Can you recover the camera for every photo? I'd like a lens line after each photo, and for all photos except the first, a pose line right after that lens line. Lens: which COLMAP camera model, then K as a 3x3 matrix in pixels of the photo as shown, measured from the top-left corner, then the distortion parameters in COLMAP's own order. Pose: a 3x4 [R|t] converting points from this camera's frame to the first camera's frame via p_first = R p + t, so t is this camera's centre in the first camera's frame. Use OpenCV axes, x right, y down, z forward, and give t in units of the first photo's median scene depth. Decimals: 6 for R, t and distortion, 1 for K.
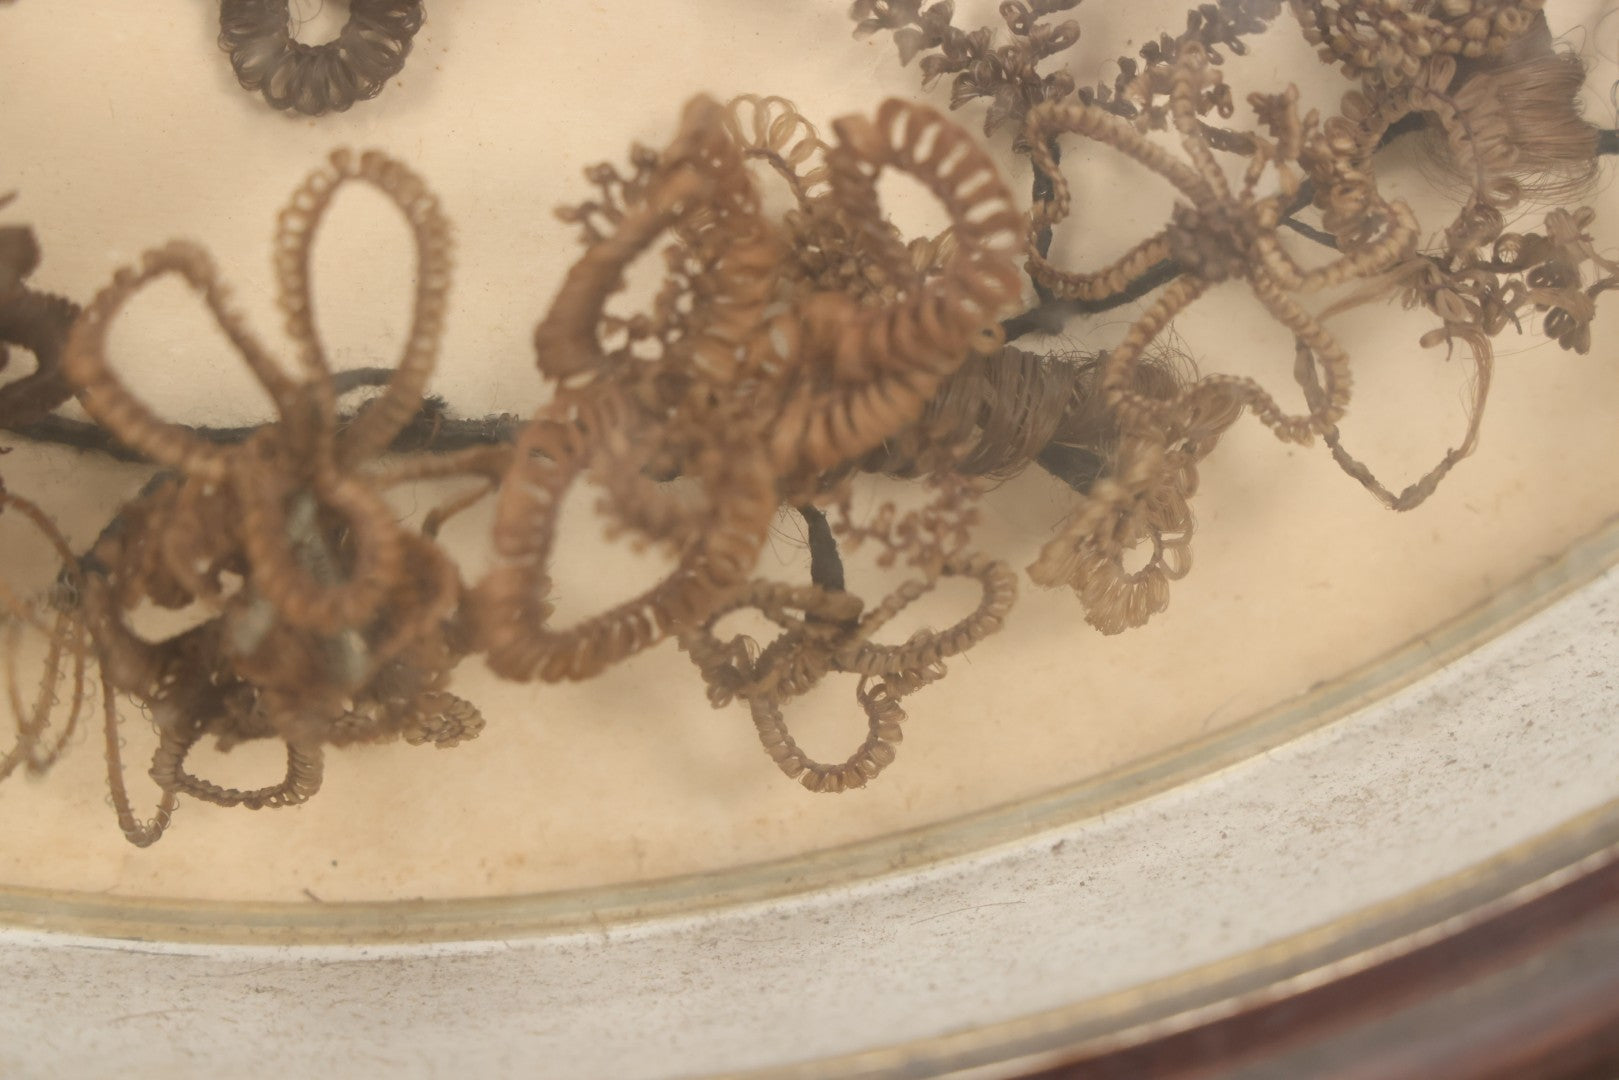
lens RADIAL K [[3917.5, 0, 819.0], [0, 3917.5, 533.8], [0, 0, 1]] dist [0.320624, 0.000000]
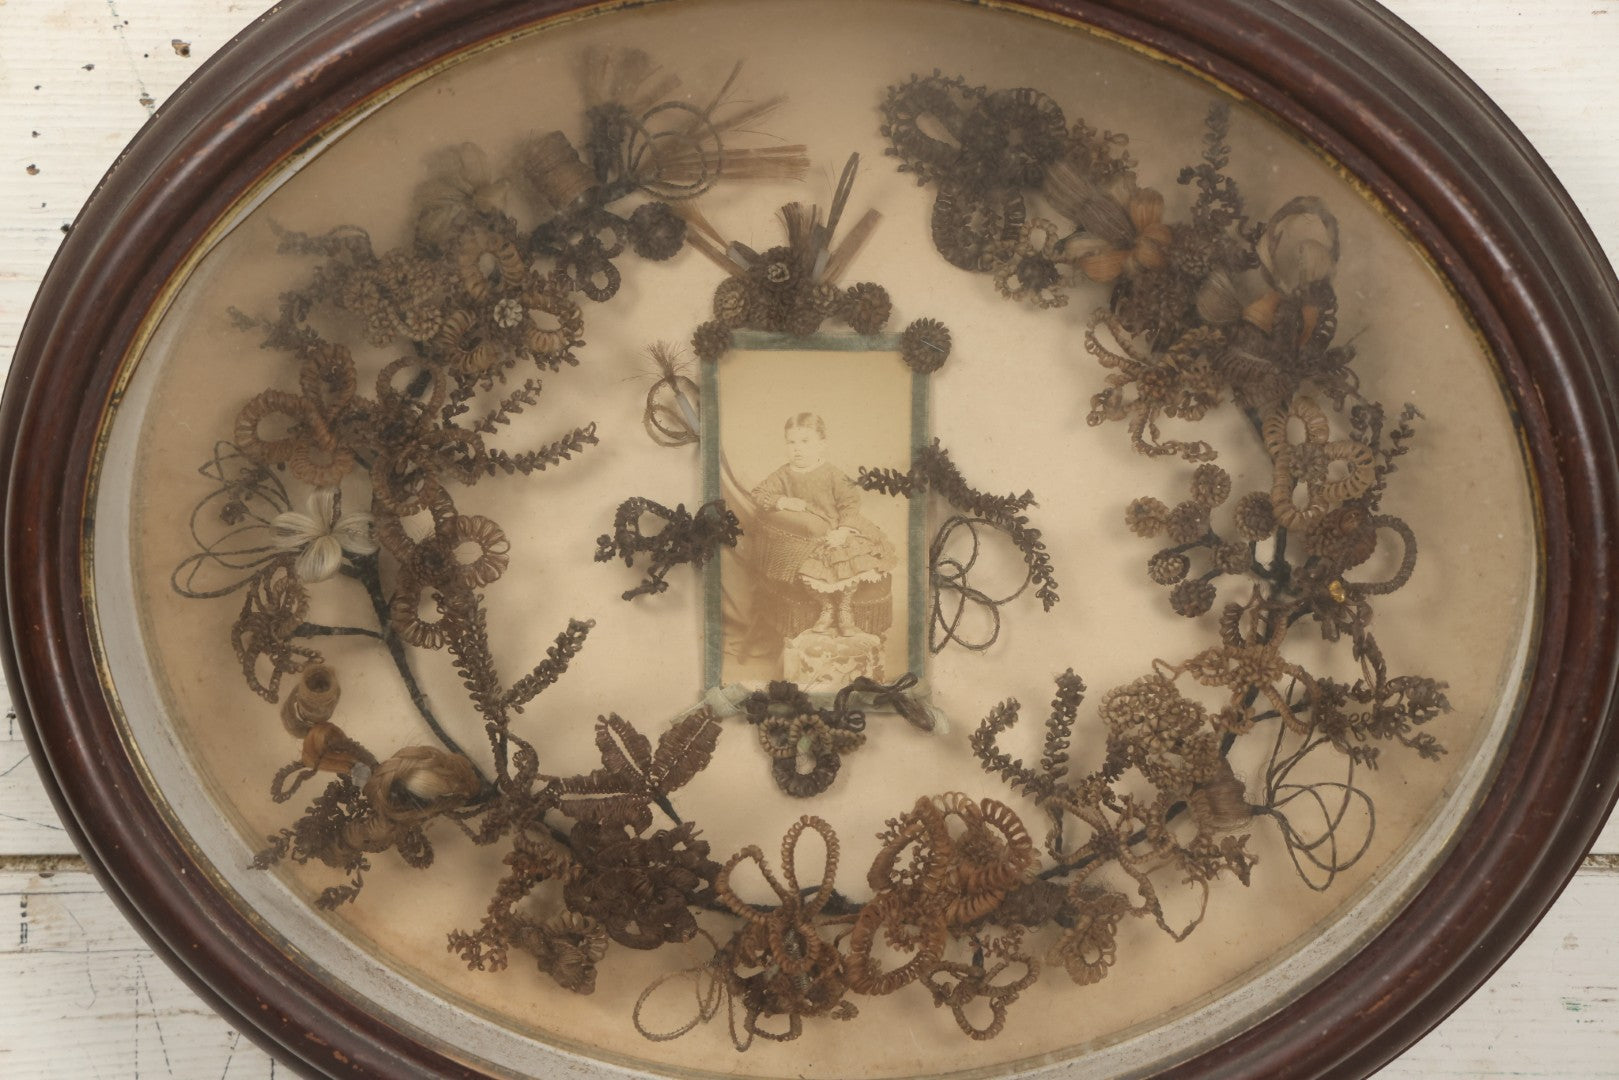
lens RADIAL K [[3653.5, 0, 835.0], [0, 3653.5, 513.4], [0, 0, 1]] dist [0.346939, 0.000000]
pose [[0.984186, -0.006460, -0.177018, 0.379543], [-0.016098, 0.991937, -0.125704, 0.025474], [0.176403, 0.126566, 0.976147, -1.682491]]
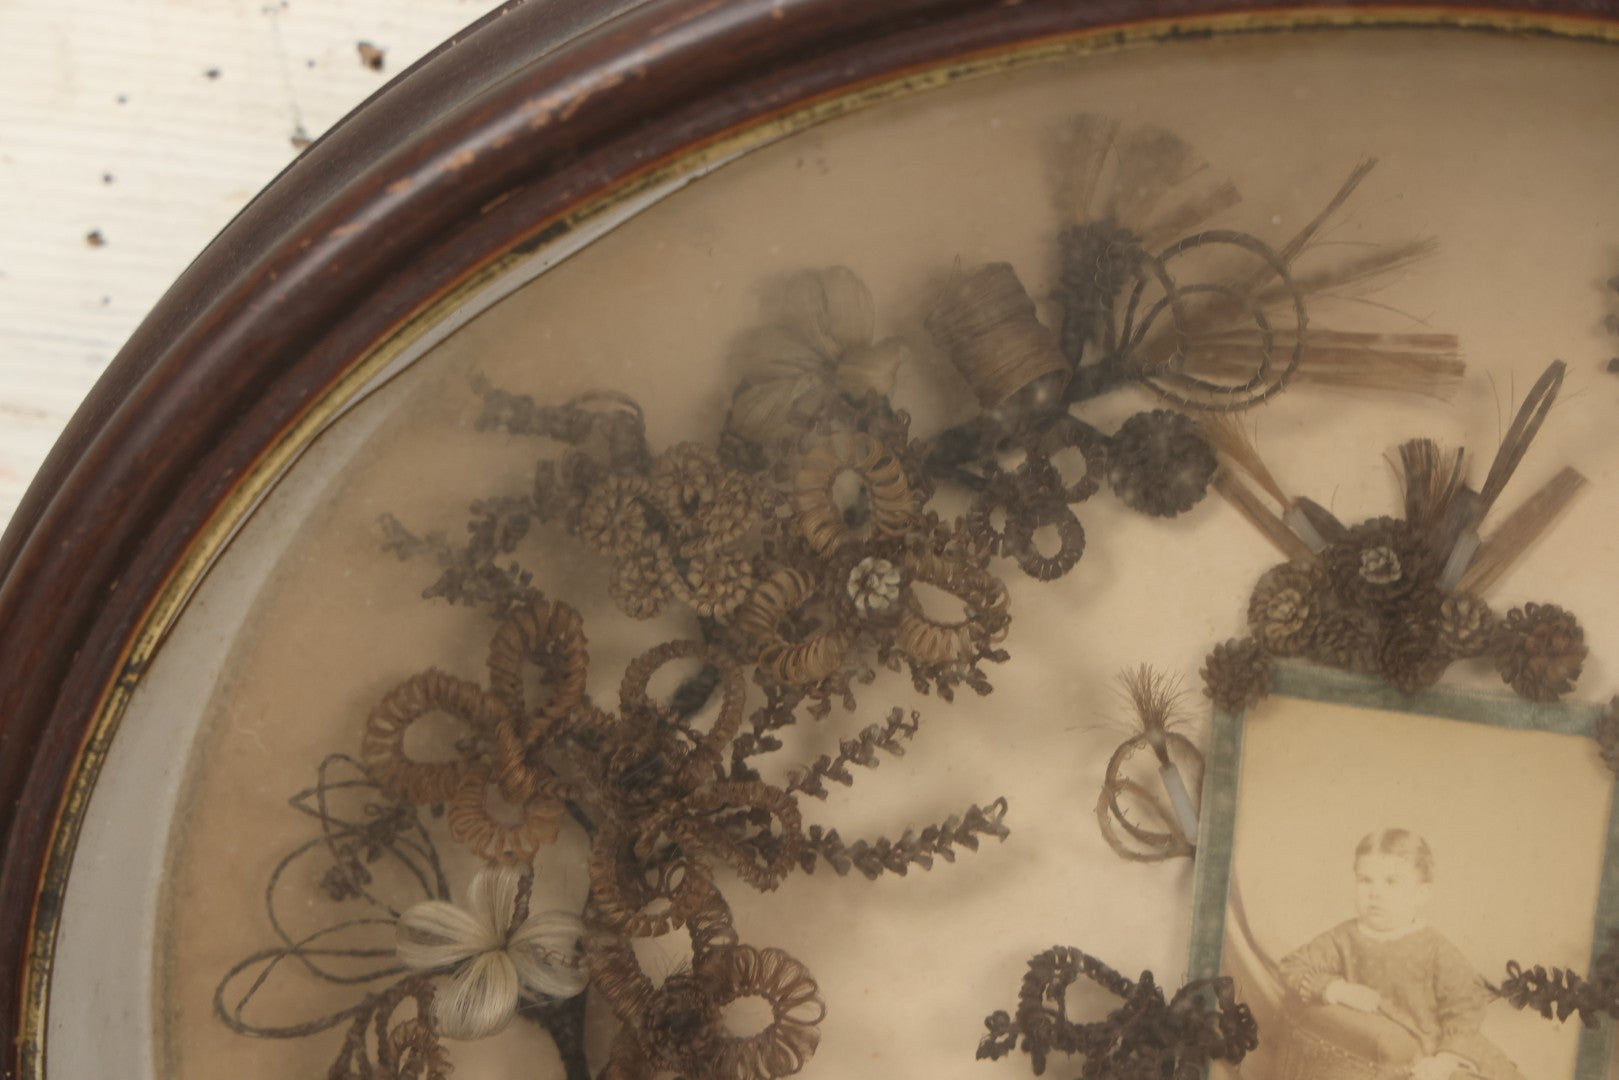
lens RADIAL K [[3917.5, 0, 831.7], [0, 3917.5, 507.9], [0, 0, 1]] dist [0.320624, 0.000000]
pose [[0.959154, 0.097548, -0.265533, 0.065914], [-0.145428, 0.975161, -0.167070, -0.219188], [0.242640, 0.198862, 0.949515, -0.616903]]
